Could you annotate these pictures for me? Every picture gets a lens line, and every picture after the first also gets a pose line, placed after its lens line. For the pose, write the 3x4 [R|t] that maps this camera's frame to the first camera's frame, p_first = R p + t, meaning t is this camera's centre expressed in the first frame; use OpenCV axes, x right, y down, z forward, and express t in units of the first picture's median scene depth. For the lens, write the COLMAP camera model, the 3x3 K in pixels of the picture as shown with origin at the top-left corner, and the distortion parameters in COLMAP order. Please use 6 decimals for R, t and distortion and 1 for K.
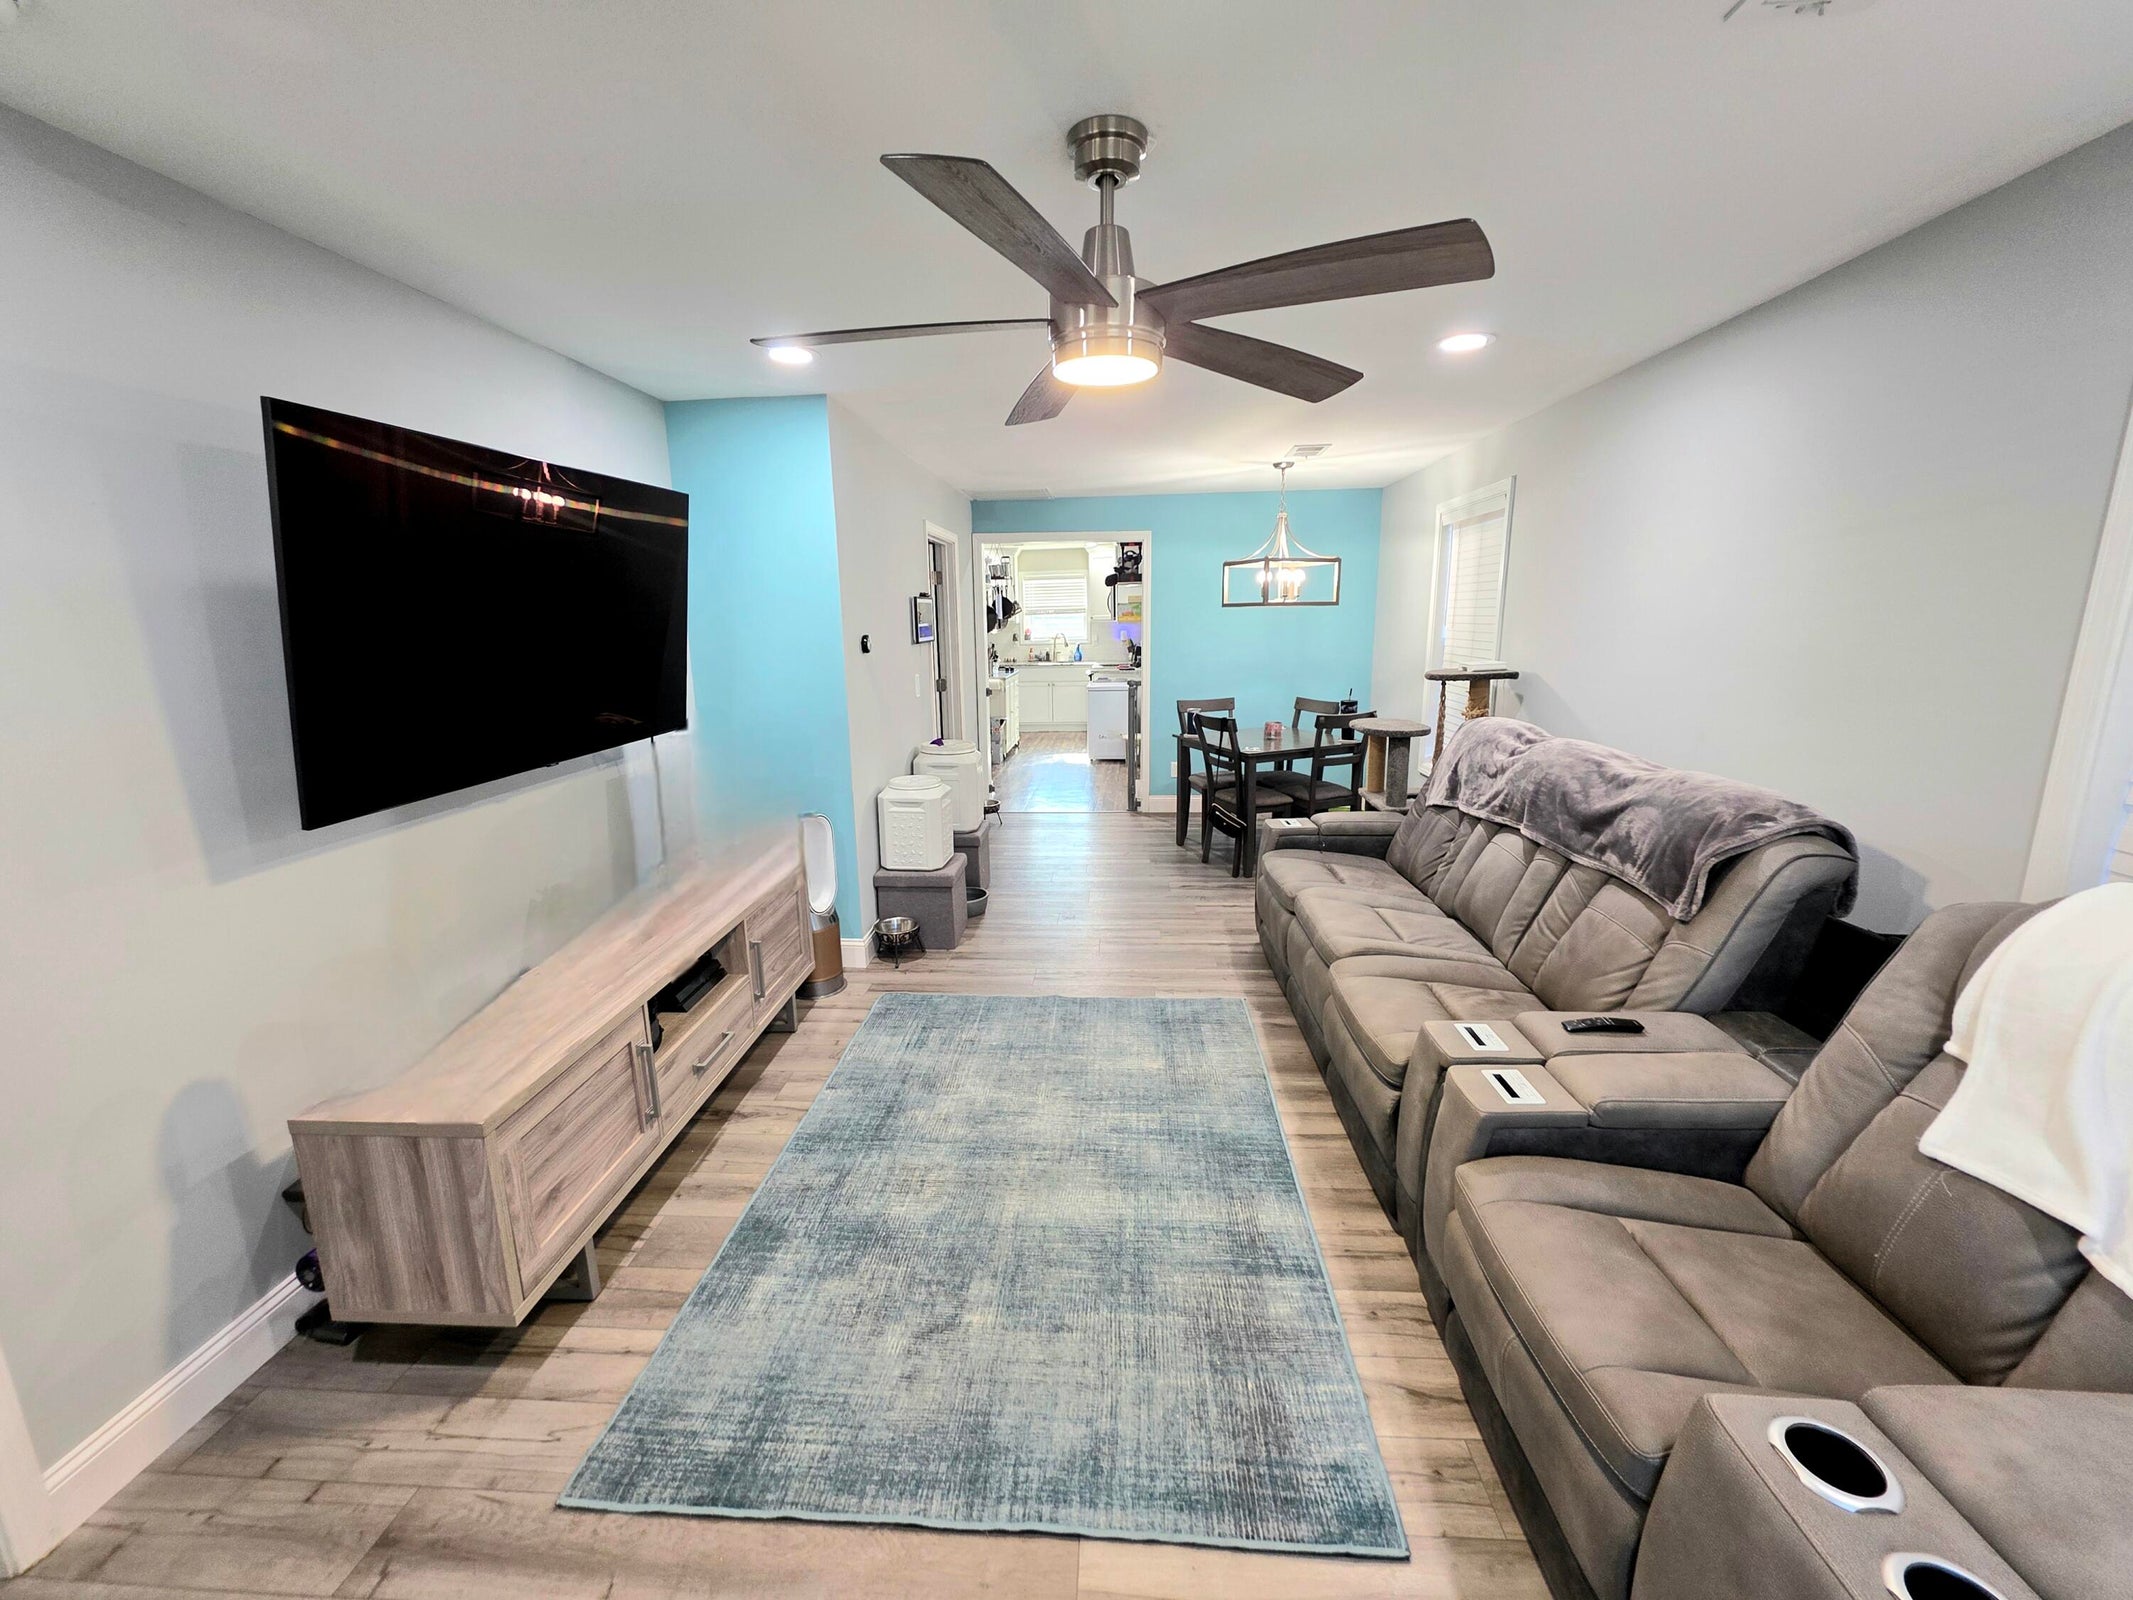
lens RADIAL K [[846.8, 0, 1063.6], [0, 846.8, 796.2], [0, 0, 1]] dist [0.011505, -0.000248]
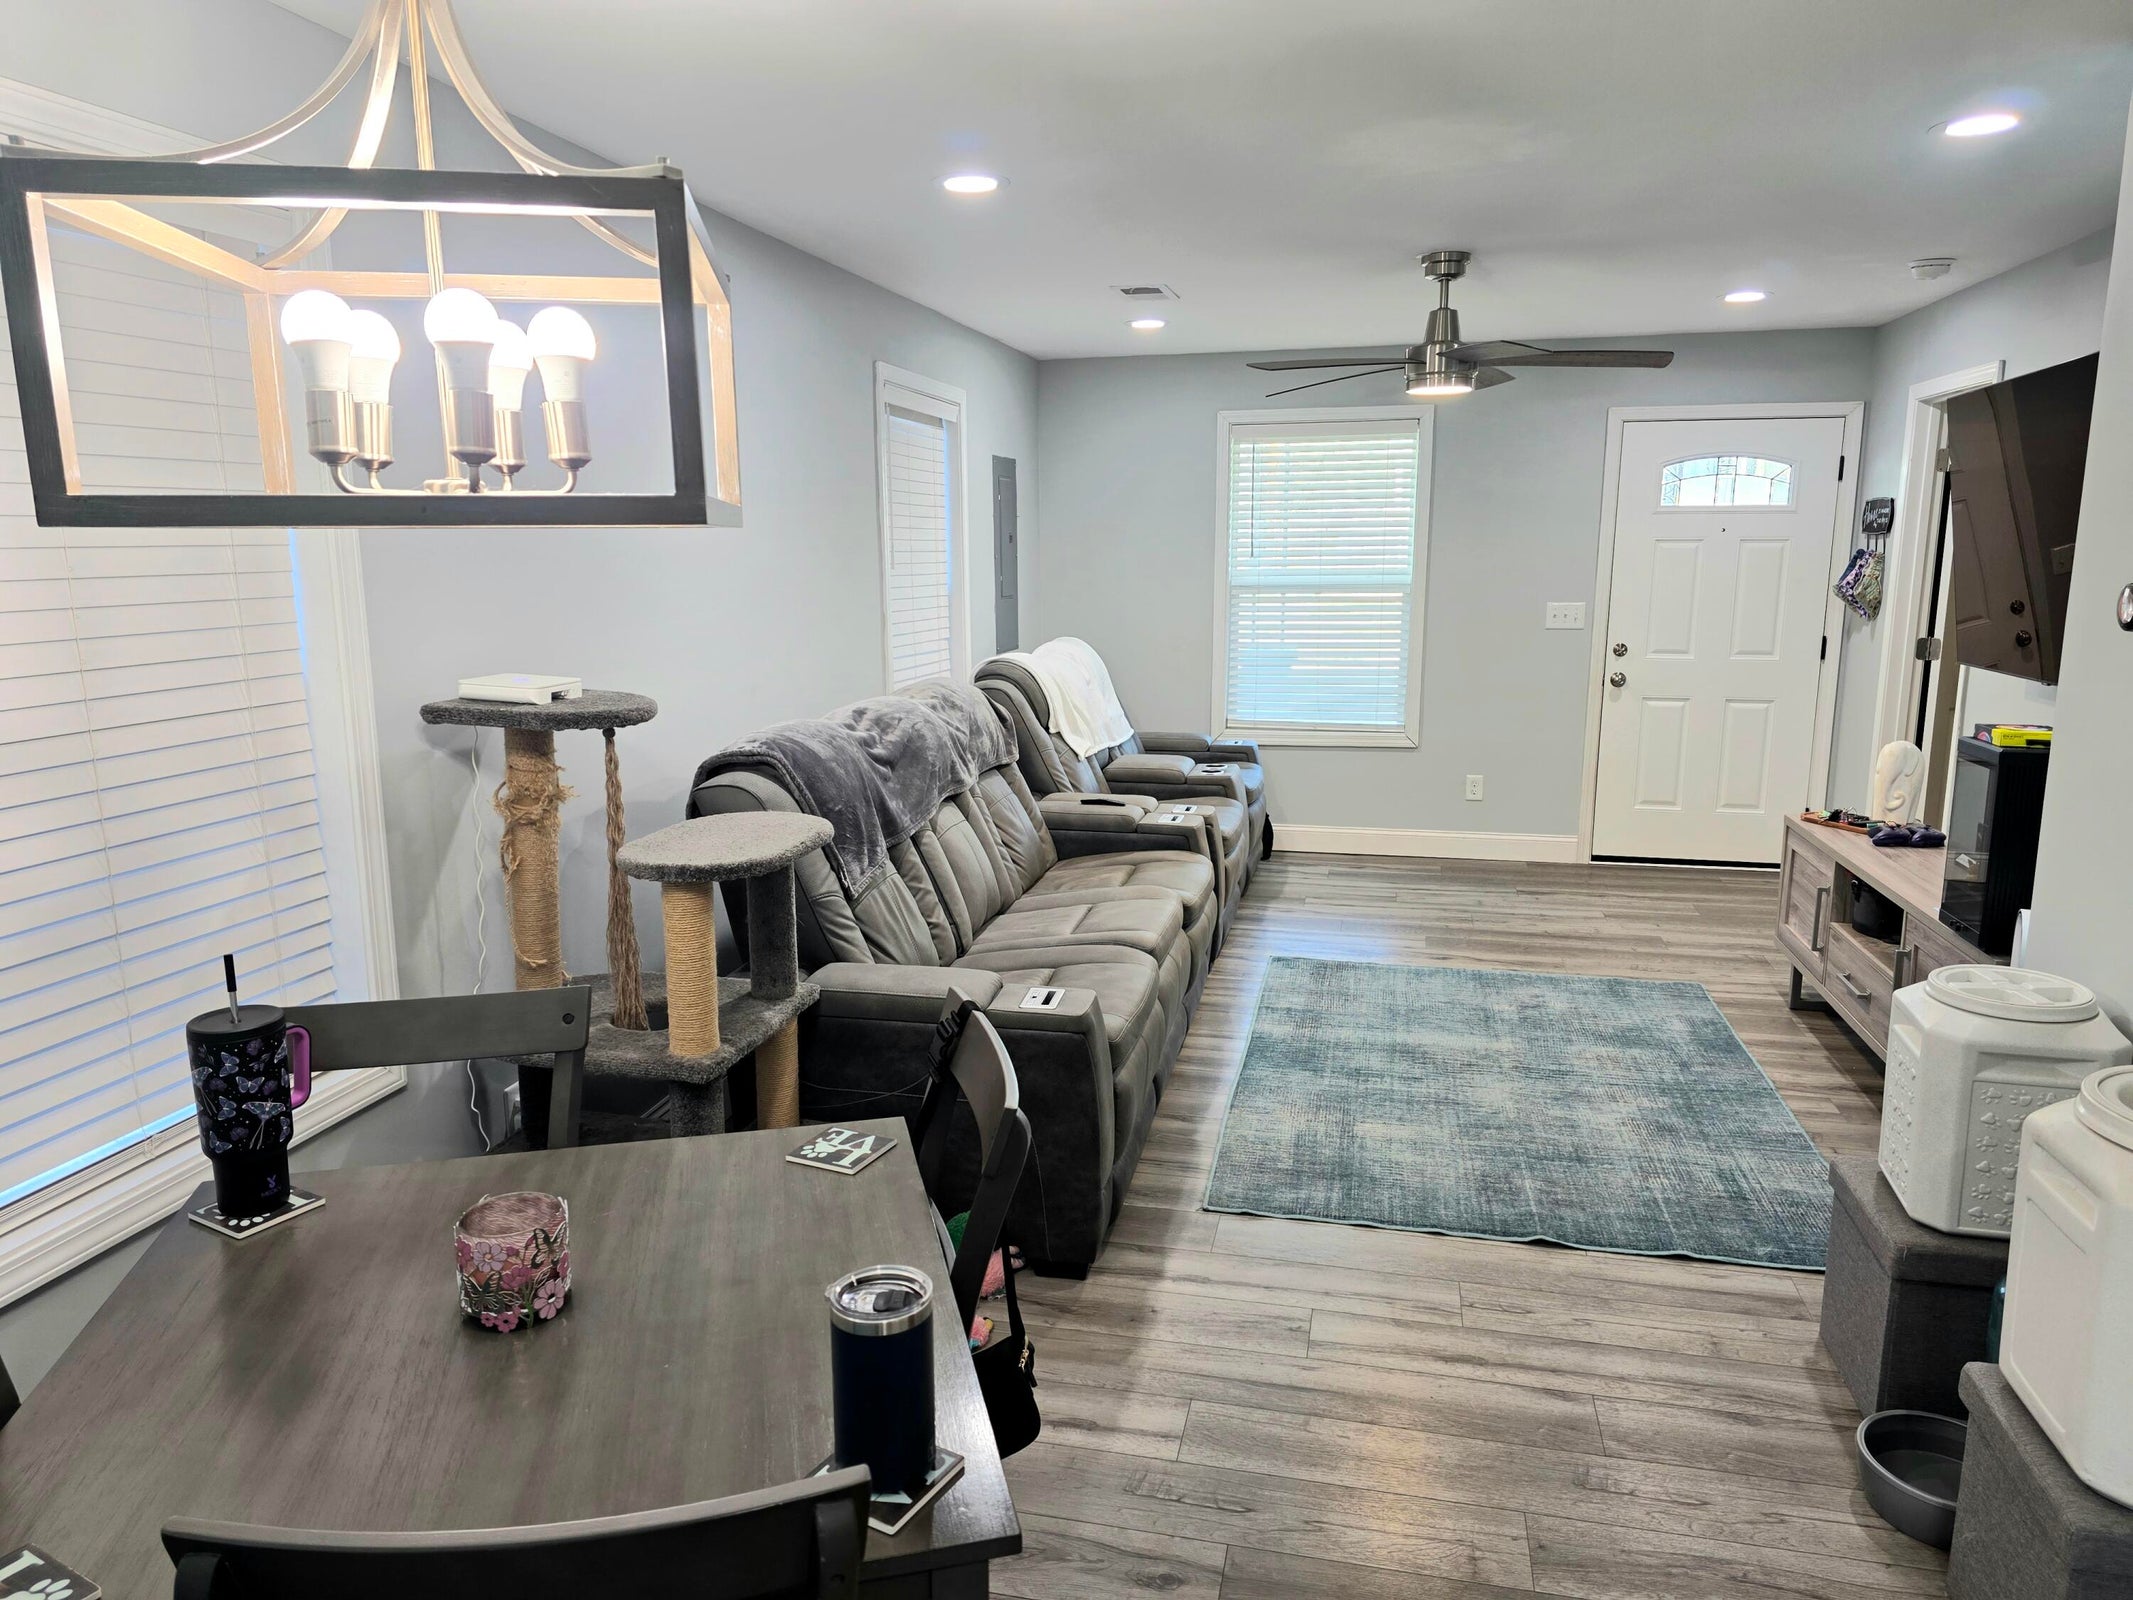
lens RADIAL K [[1435.6, 0, 1087.6], [0, 1435.6, 804.2], [0, 0, 1]] dist [0.073065, -0.067113]
pose [[-0.988970, -0.009567, 0.147806, 0.183060], [0.048666, 0.921518, 0.385274, -0.523426], [-0.139891, 0.388217, -0.910888, 2.382265]]
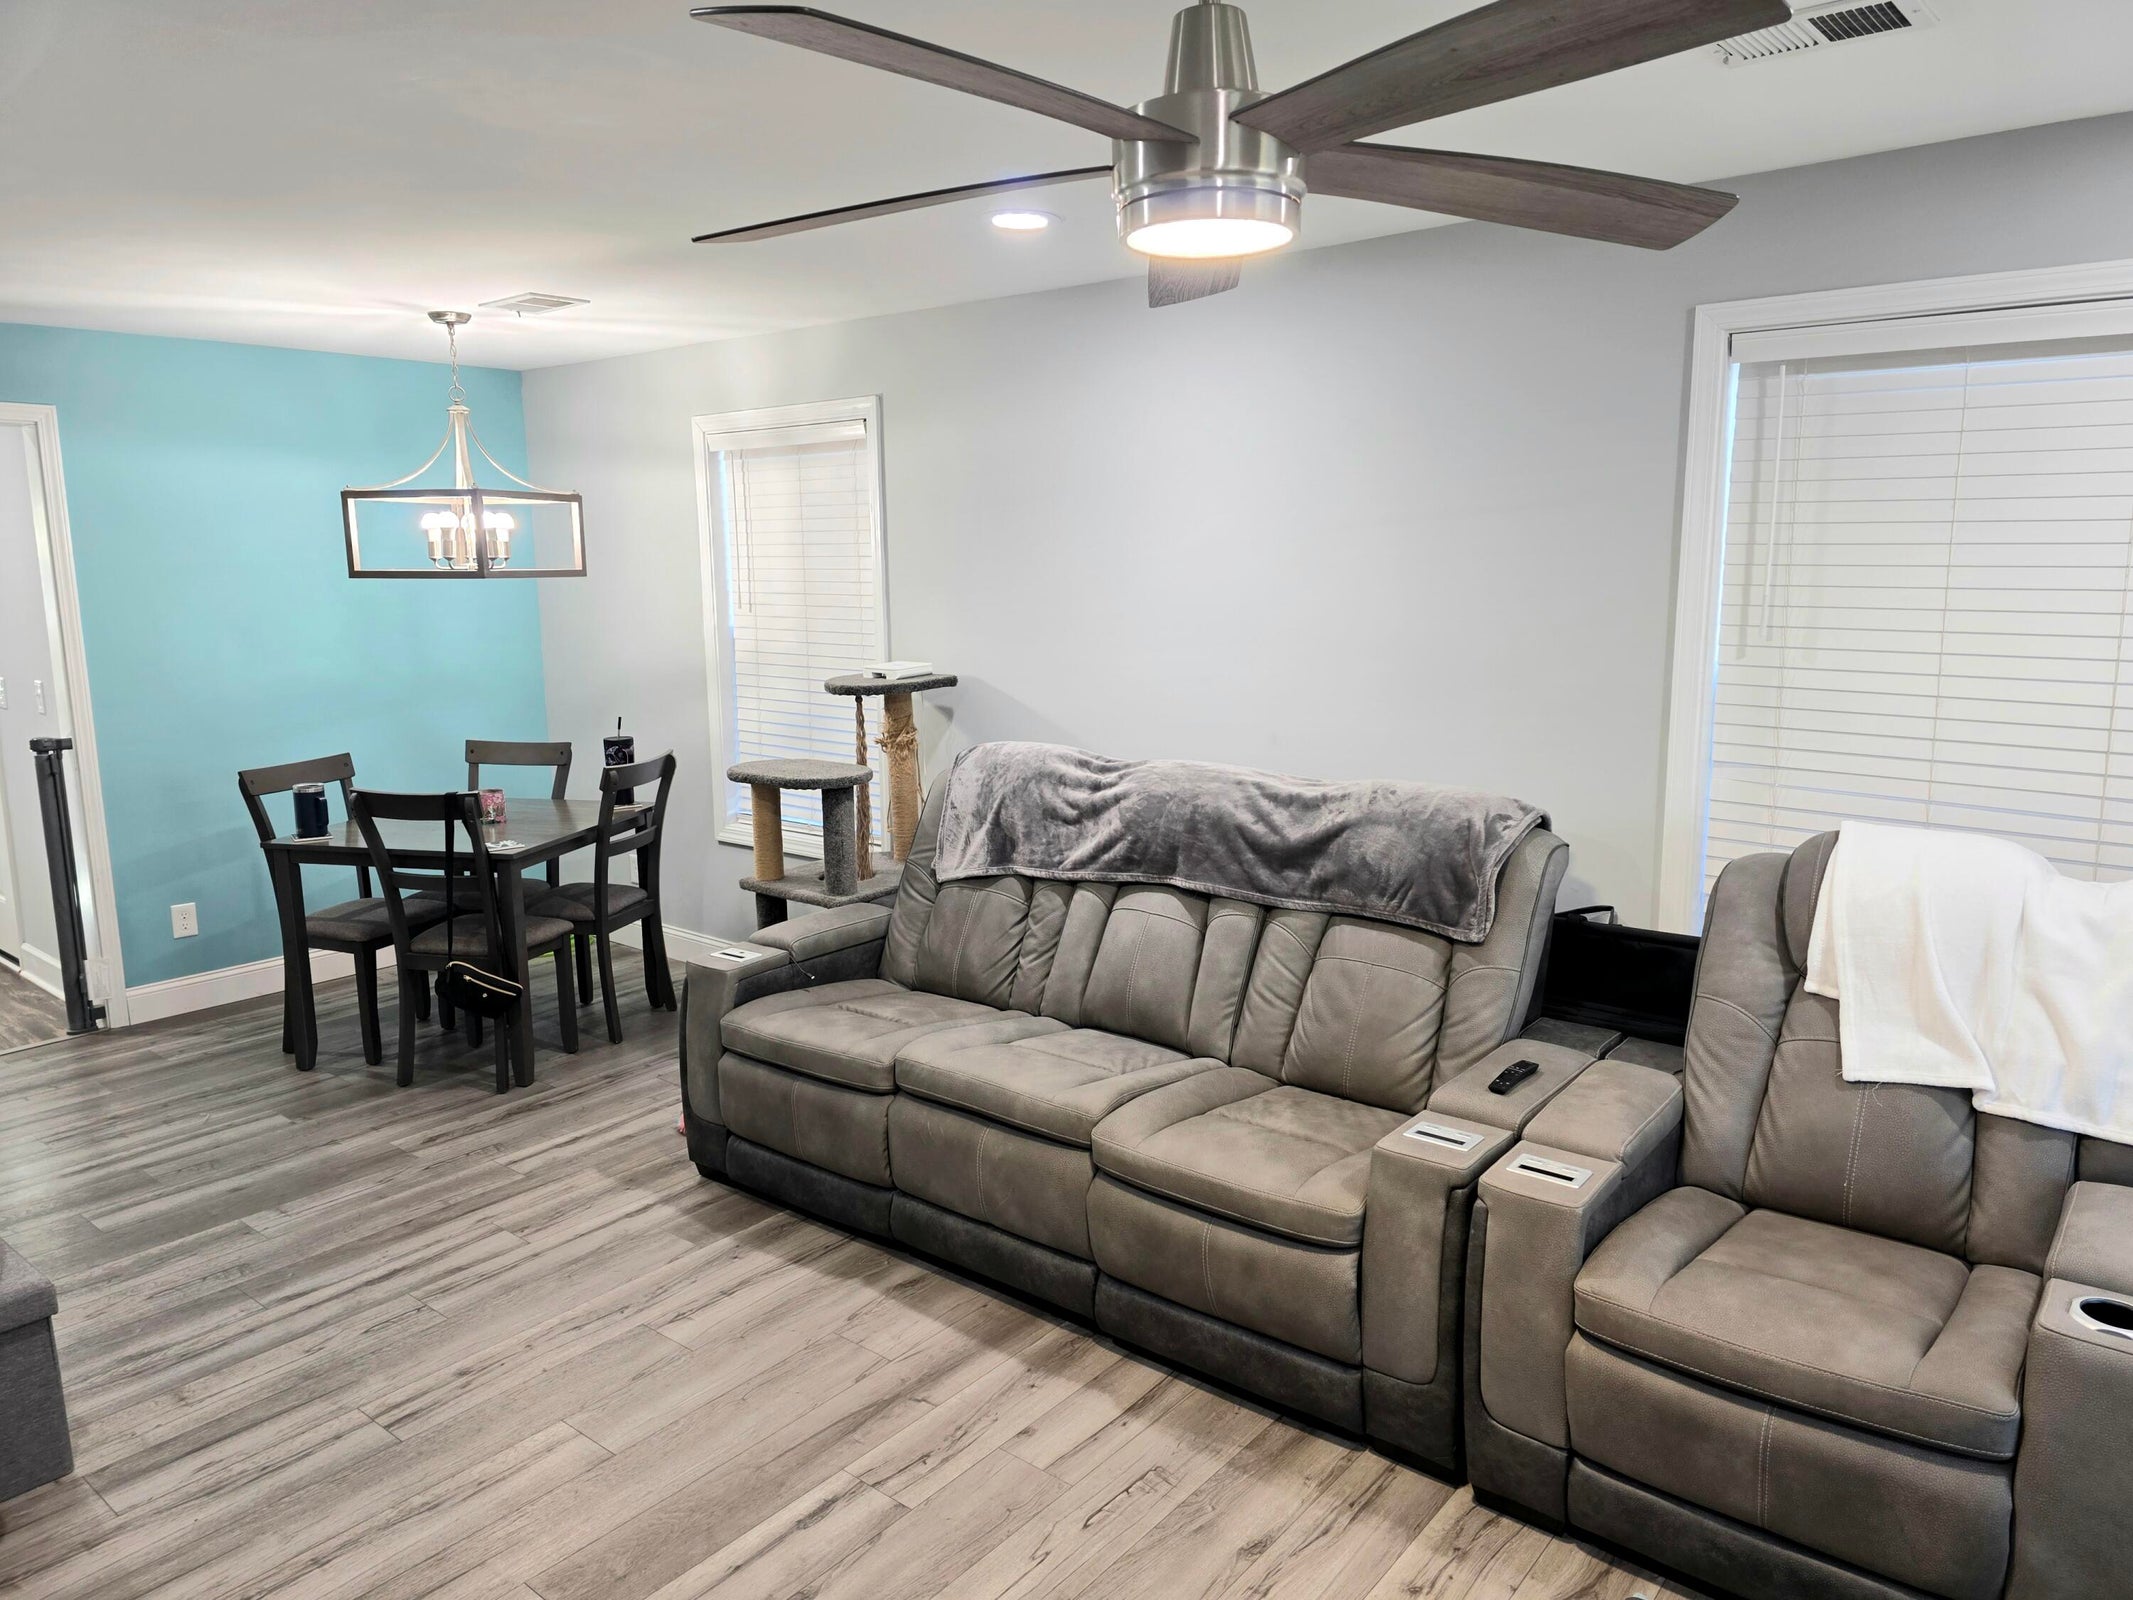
lens RADIAL K [[1435.6, 0, 1087.6], [0, 1435.6, 804.2], [0, 0, 1]] dist [0.073065, -0.067113]
pose [[0.577590, -0.130785, 0.805783, -0.533409], [0.172403, 0.984361, 0.036191, -0.091396], [-0.797915, 0.118016, 0.591105, 0.305238]]
